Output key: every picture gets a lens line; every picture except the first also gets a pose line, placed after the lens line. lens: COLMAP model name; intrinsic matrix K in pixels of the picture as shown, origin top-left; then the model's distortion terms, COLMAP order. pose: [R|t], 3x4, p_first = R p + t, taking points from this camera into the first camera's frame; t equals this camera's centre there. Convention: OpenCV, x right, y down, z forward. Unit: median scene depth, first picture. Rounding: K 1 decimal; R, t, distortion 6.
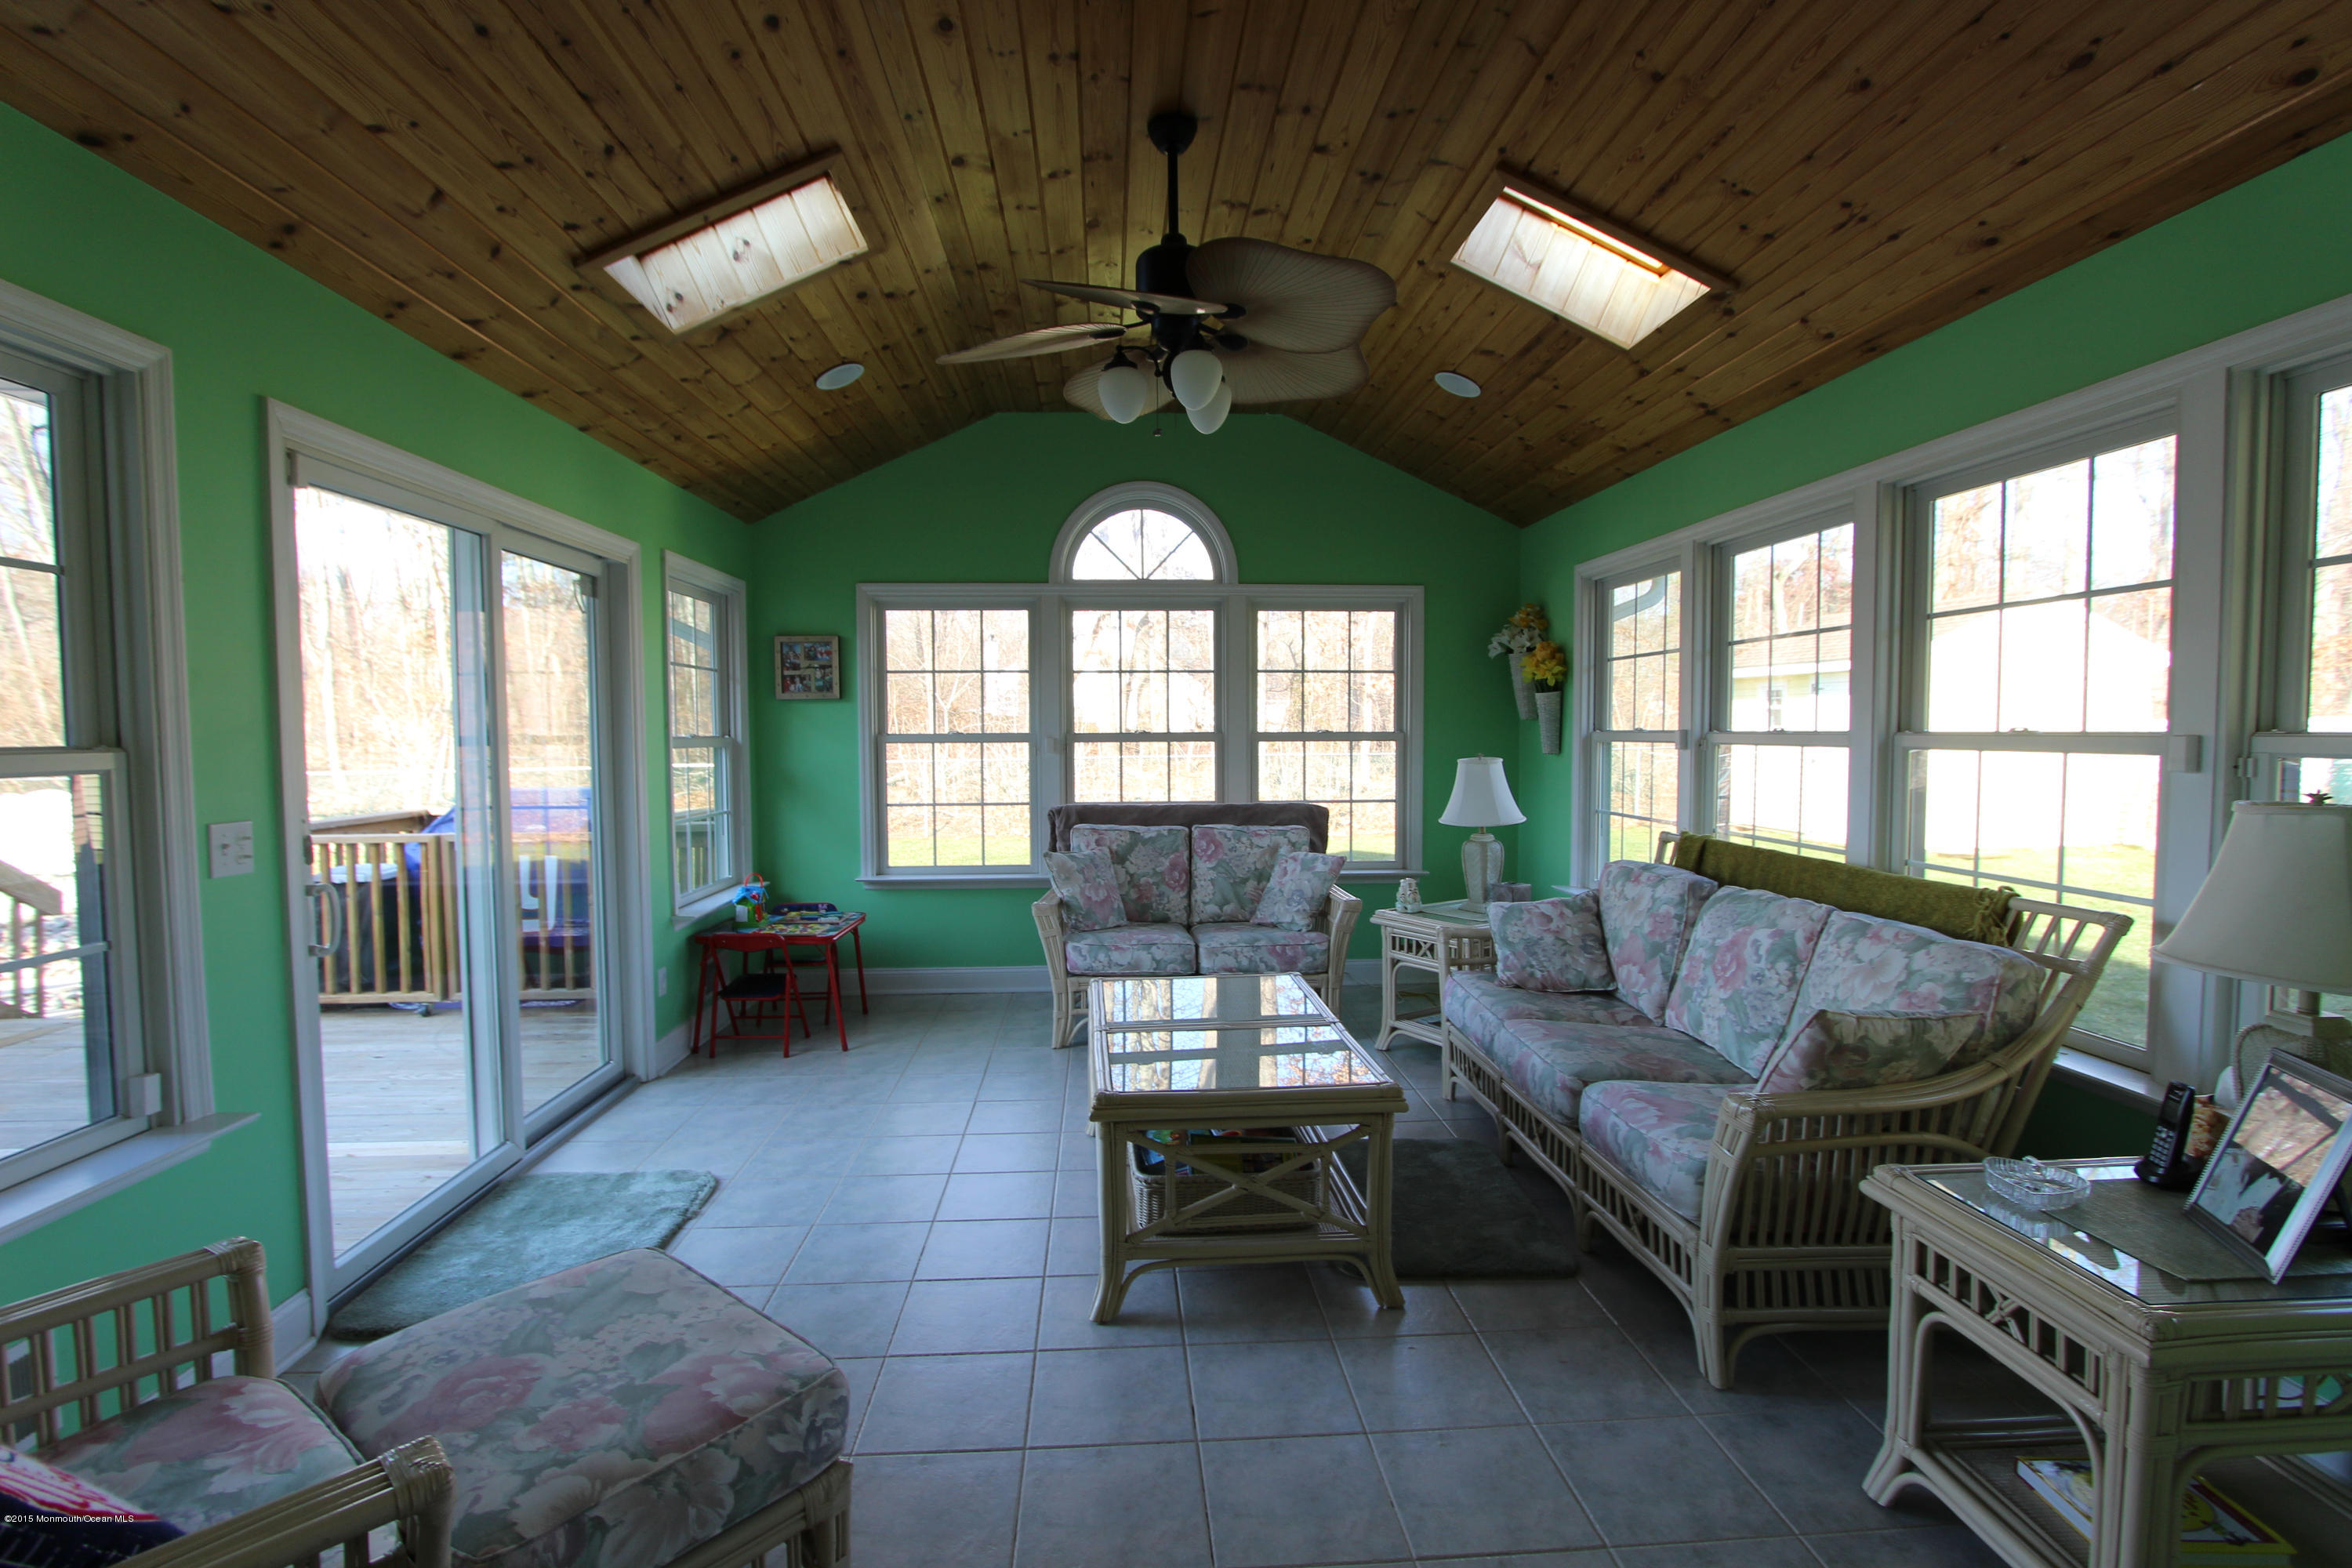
lens RADIAL K [[1082.0, 0, 1170.7], [0, 1082.0, 785.7], [0, 0, 1]] dist [-0.018199, 0.003222]
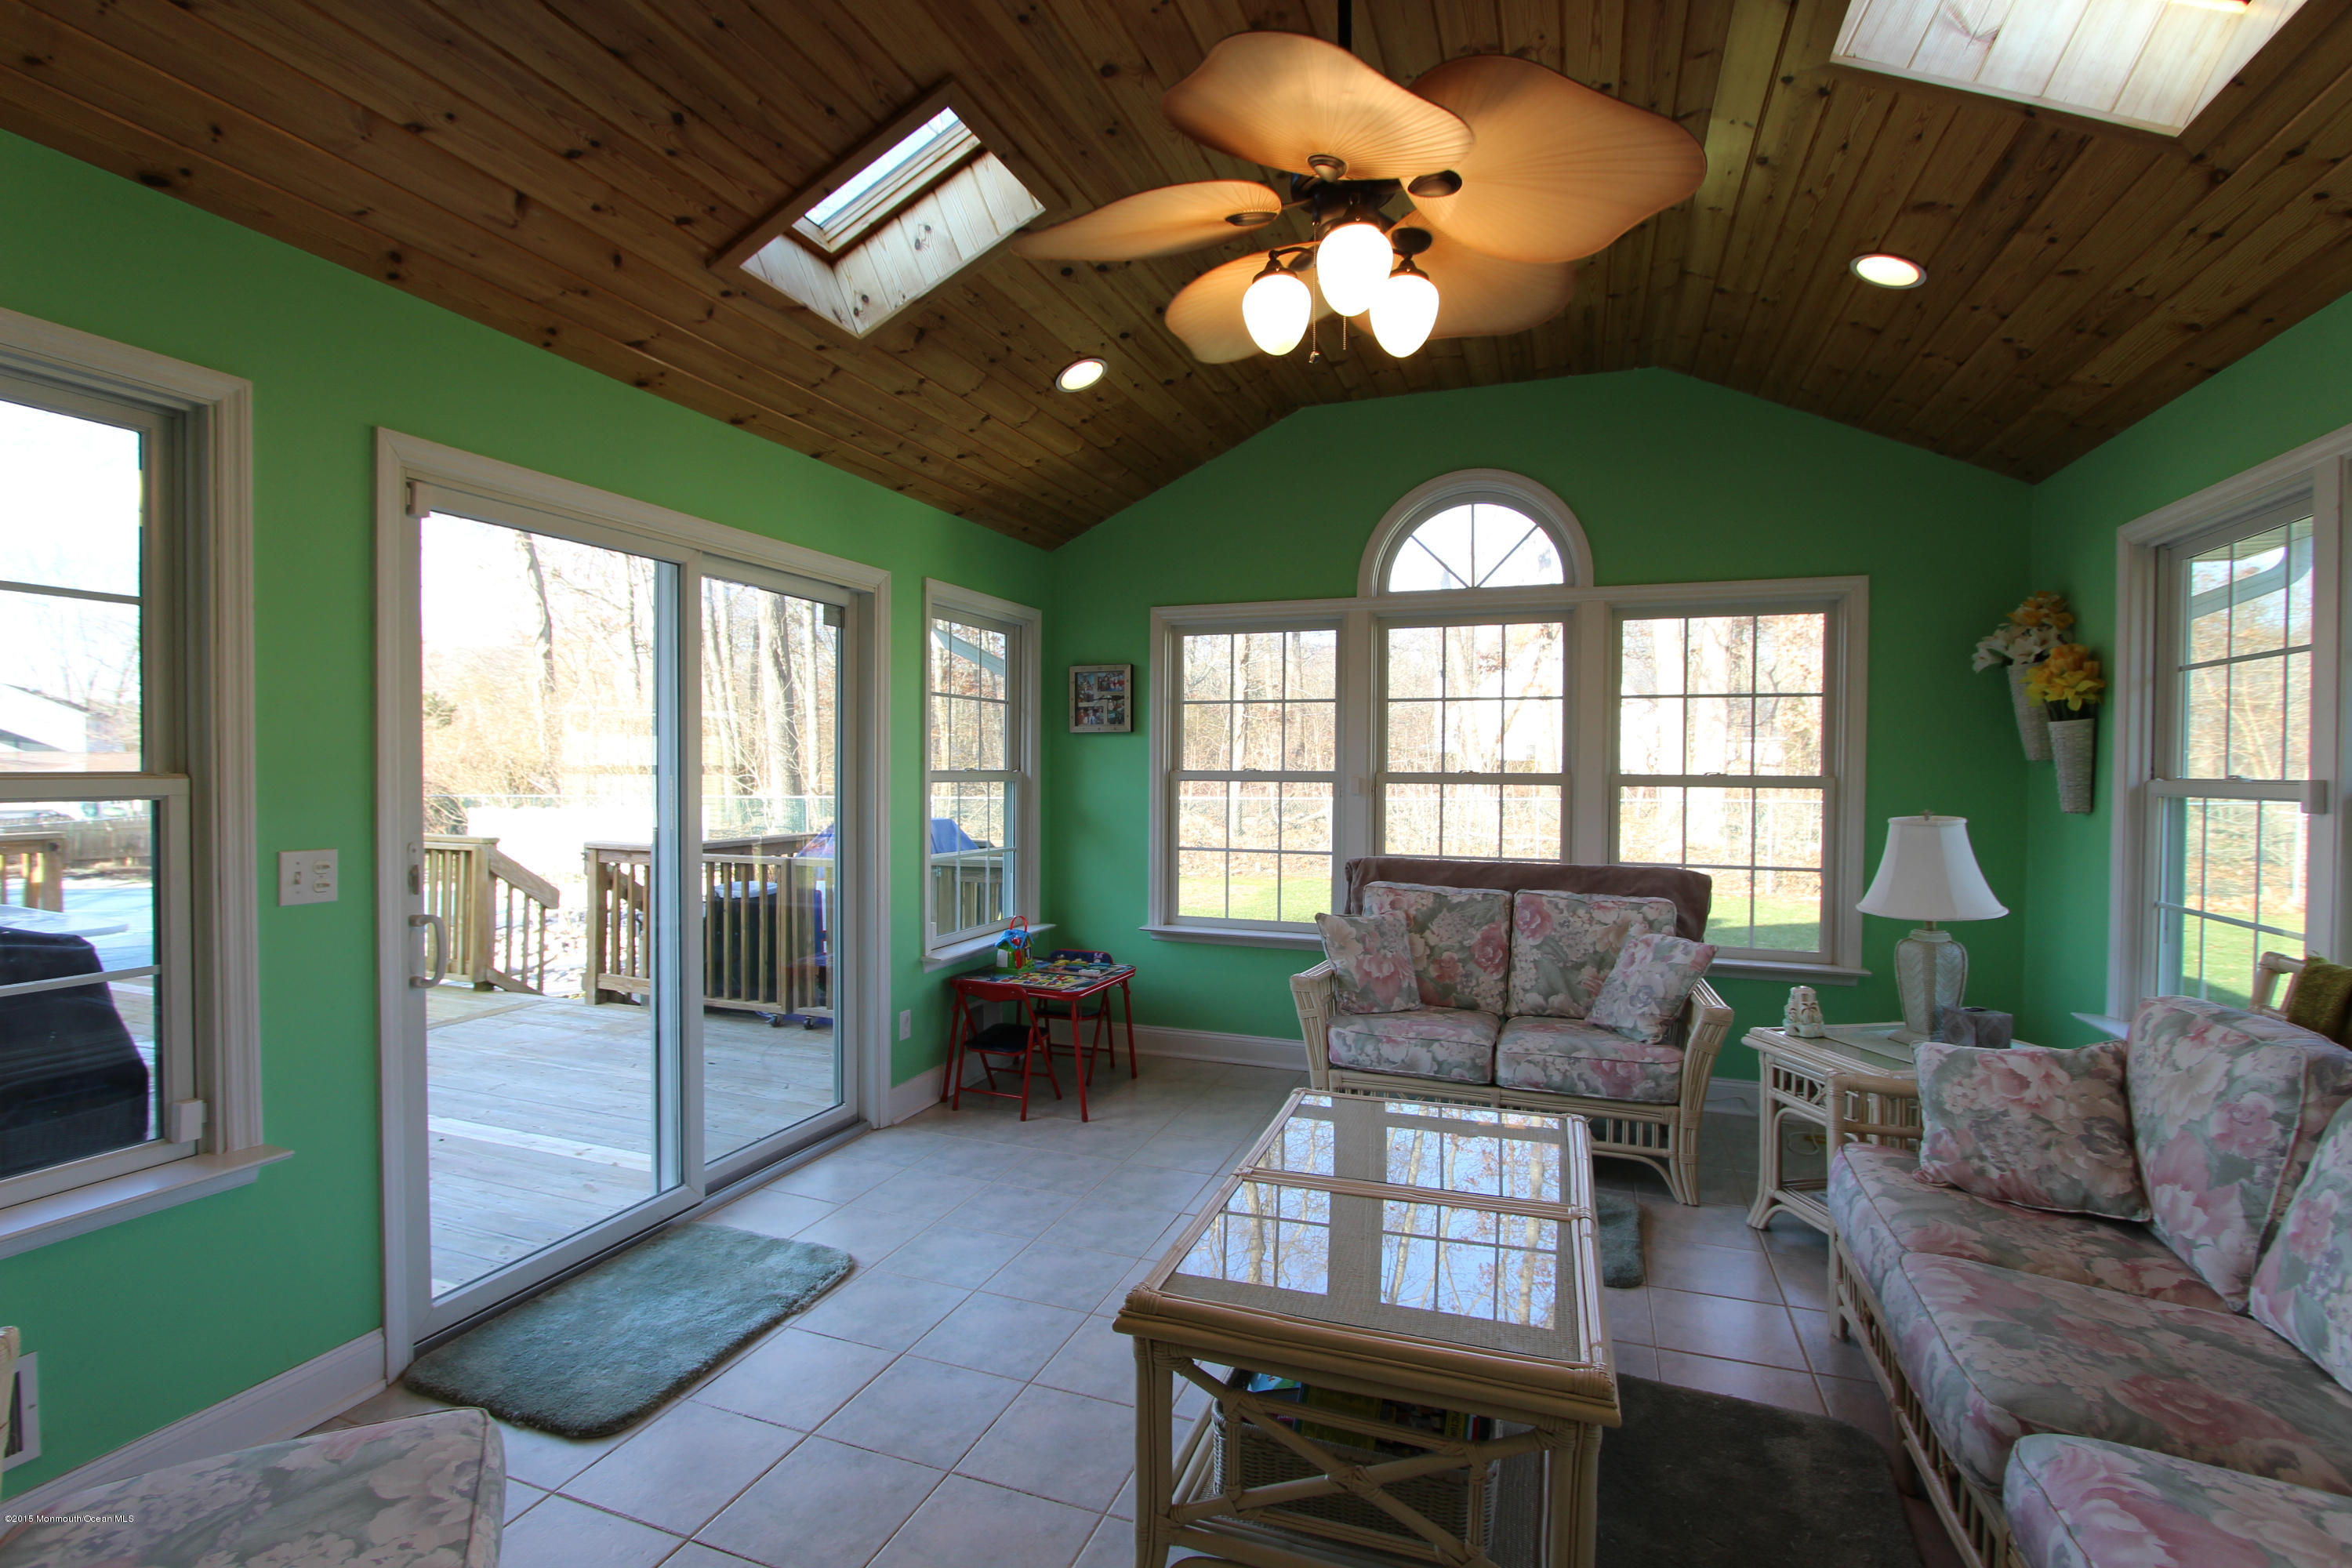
lens RADIAL K [[1082.0, 0, 1170.7], [0, 1082.0, 785.7], [0, 0, 1]] dist [-0.018199, 0.003222]
pose [[0.914743, 0.018083, -0.403632, 0.124233], [-0.031825, 0.999119, -0.027364, -0.011703], [0.402781, 0.037877, 0.914512, 0.197802]]
